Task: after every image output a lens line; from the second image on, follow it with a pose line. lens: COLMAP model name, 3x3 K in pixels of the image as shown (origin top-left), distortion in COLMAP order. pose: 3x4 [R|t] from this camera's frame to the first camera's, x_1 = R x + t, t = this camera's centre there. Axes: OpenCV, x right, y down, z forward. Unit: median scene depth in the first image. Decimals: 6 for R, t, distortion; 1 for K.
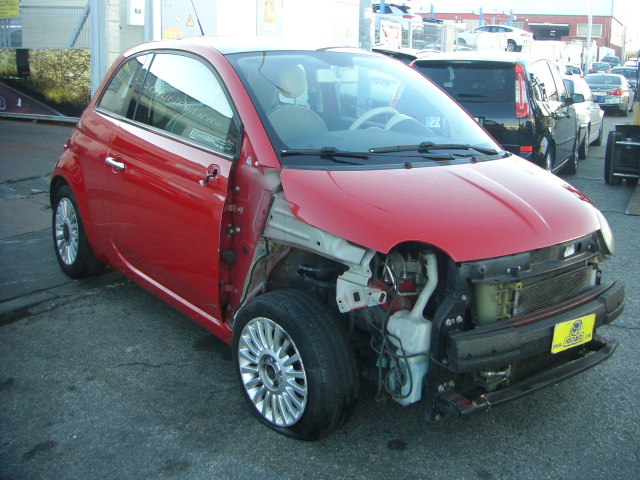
lens RADIAL K [[725.6, 0, 348.3], [0, 725.6, 200.1], [0, 0, 1]] dist [-0.199468, 0.197124]
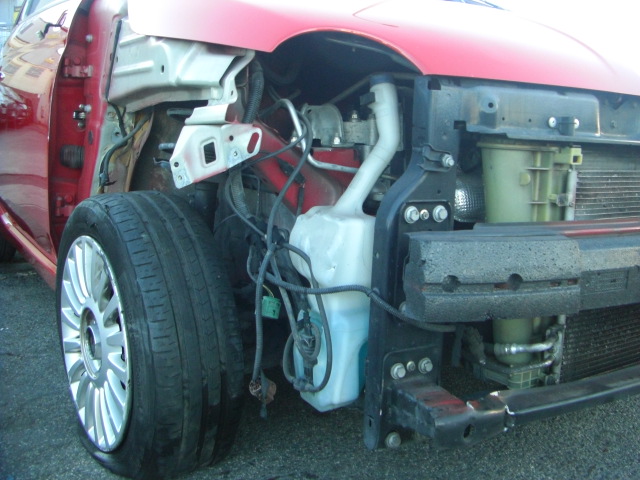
lens RADIAL K [[725.6, 0, 348.3], [0, 725.6, 200.1], [0, 0, 1]] dist [-0.199468, 0.197124]
pose [[0.994241, 0.010772, -0.106627, 0.140499], [-0.022184, 0.994072, -0.106433, 0.199348], [0.104848, 0.108186, 0.988586, 0.530053]]
